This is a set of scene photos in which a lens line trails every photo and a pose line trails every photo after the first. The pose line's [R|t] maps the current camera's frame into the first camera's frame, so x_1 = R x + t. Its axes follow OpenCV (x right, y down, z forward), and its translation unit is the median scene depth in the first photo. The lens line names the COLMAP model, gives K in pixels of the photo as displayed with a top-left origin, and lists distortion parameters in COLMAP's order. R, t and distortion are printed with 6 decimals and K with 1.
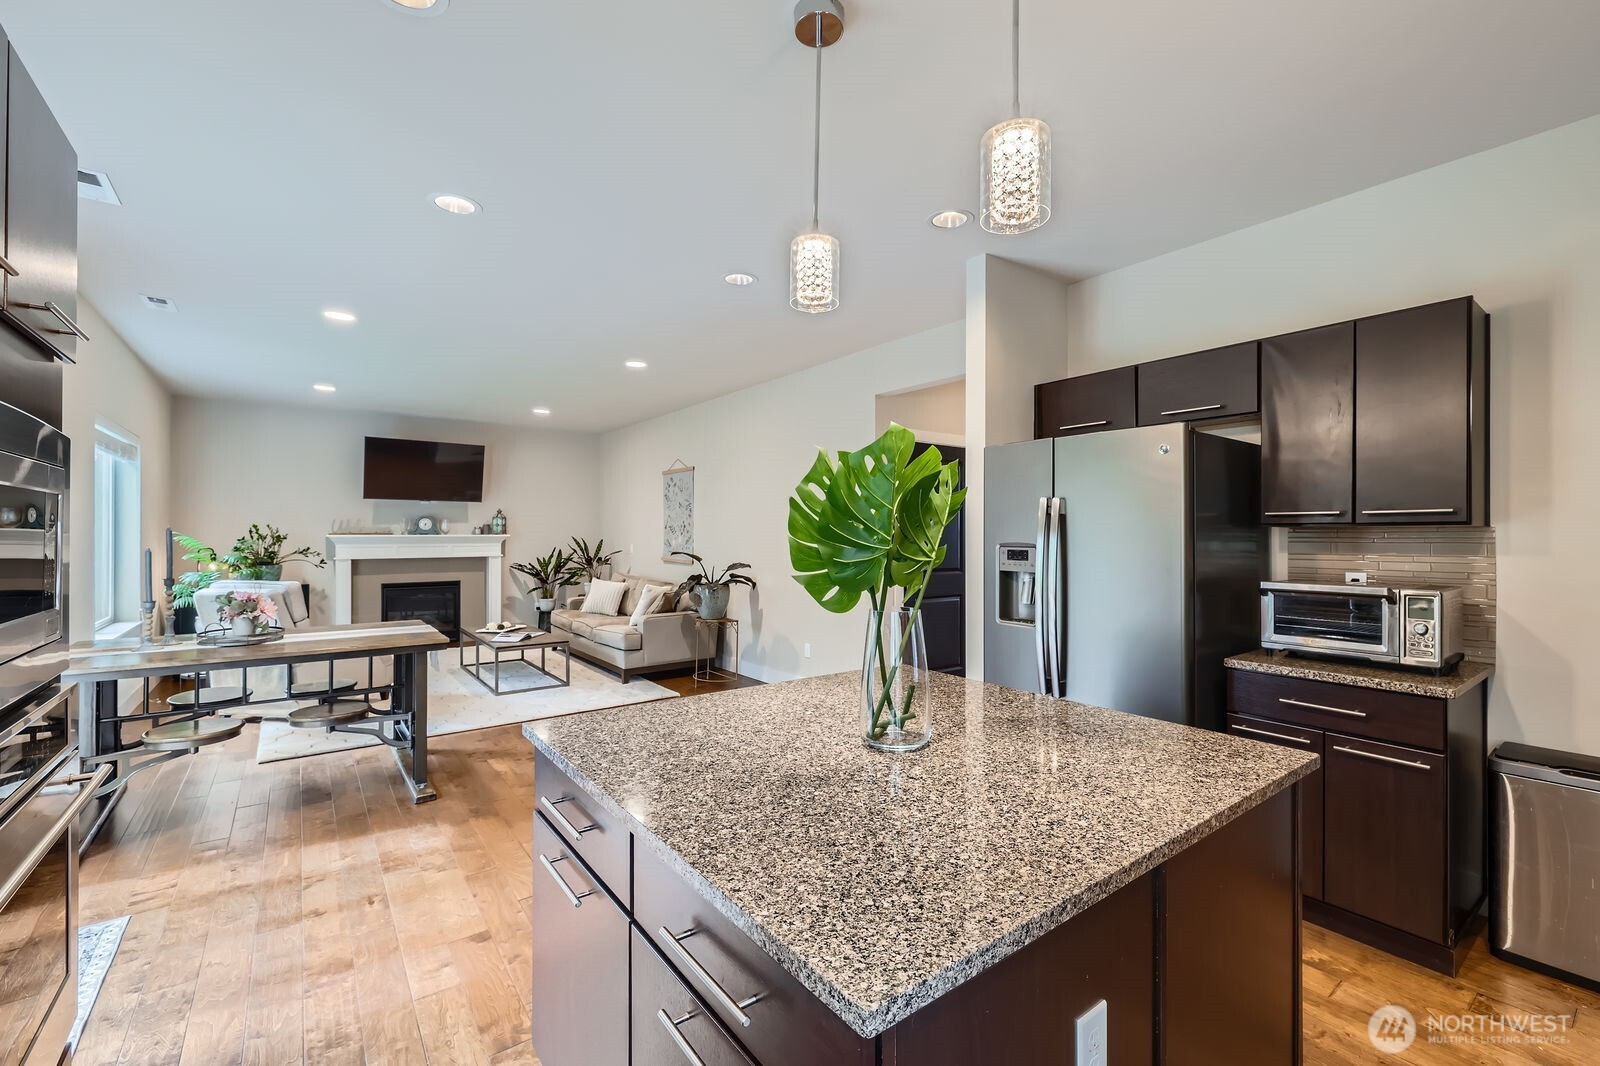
lens RADIAL K [[672.8, 0, 801.0], [0, 672.8, 528.3], [0, 0, 1]] dist [0.002834, 0.000129]
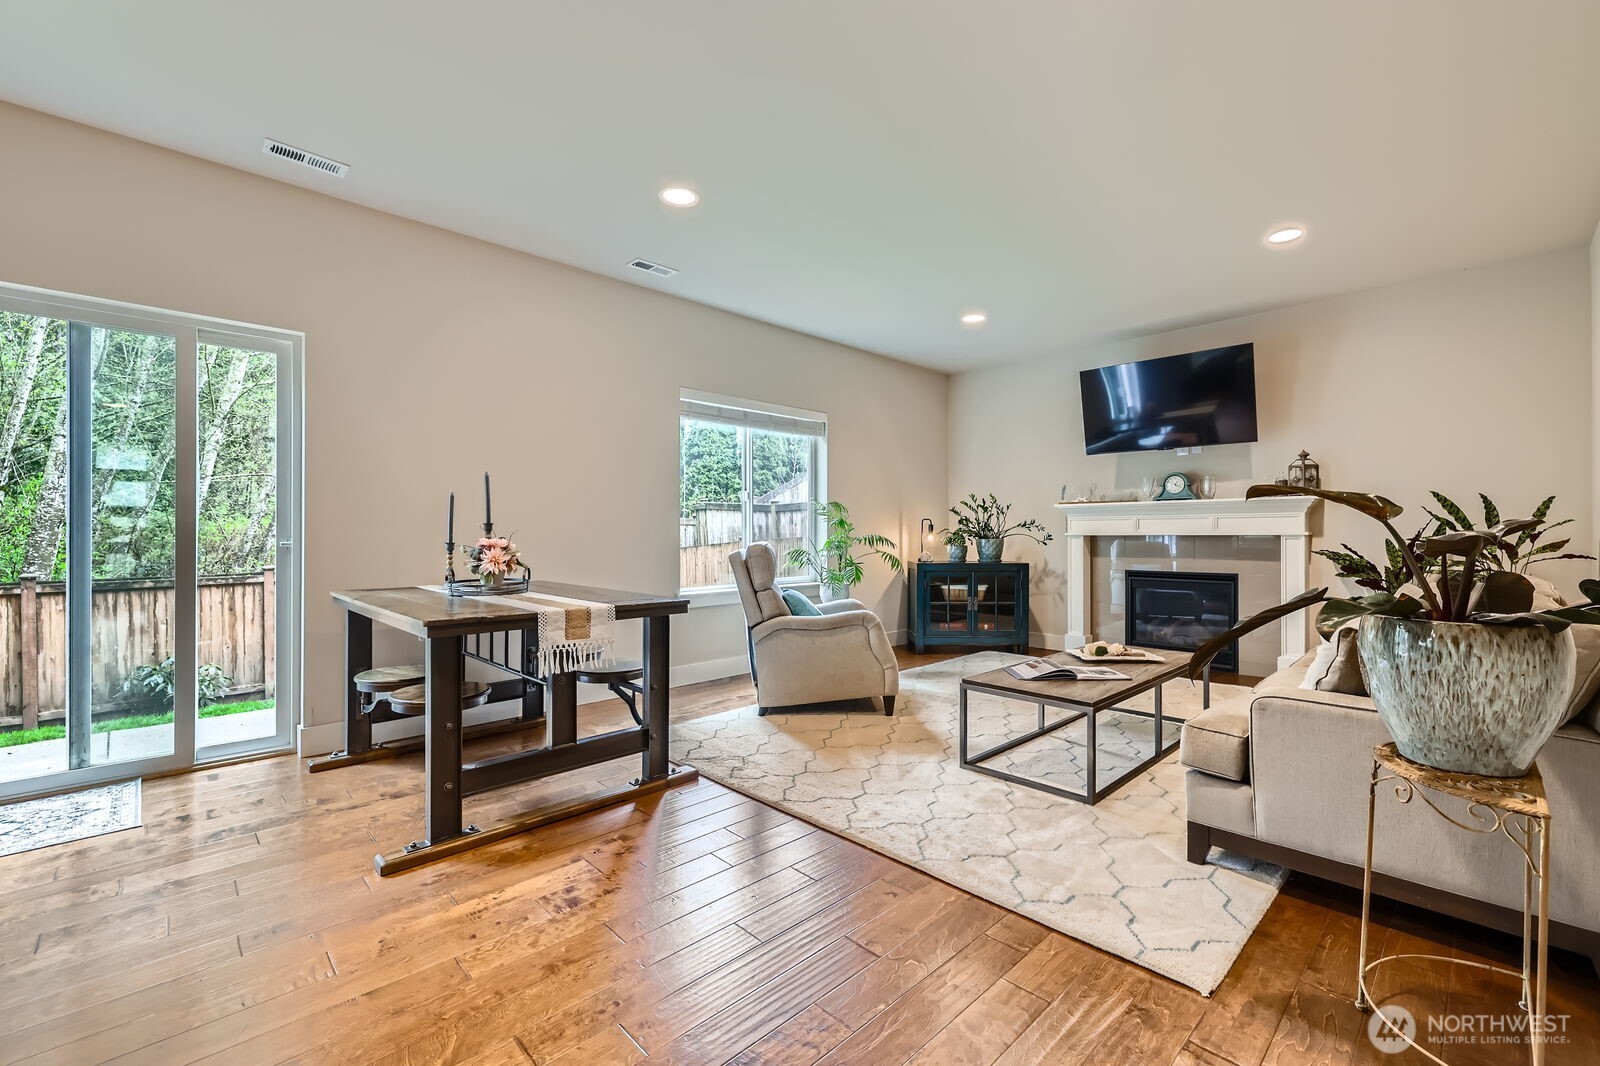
lens RADIAL K [[672.8, 0, 805.3], [0, 672.8, 533.4], [0, 0, 1]] dist [0.002834, 0.000129]
pose [[0.146669, -0.001084, -0.989185, 0.048589], [0.005483, 0.999985, -0.000283, 0.040570], [0.989170, -0.005383, 0.146673, 0.547446]]
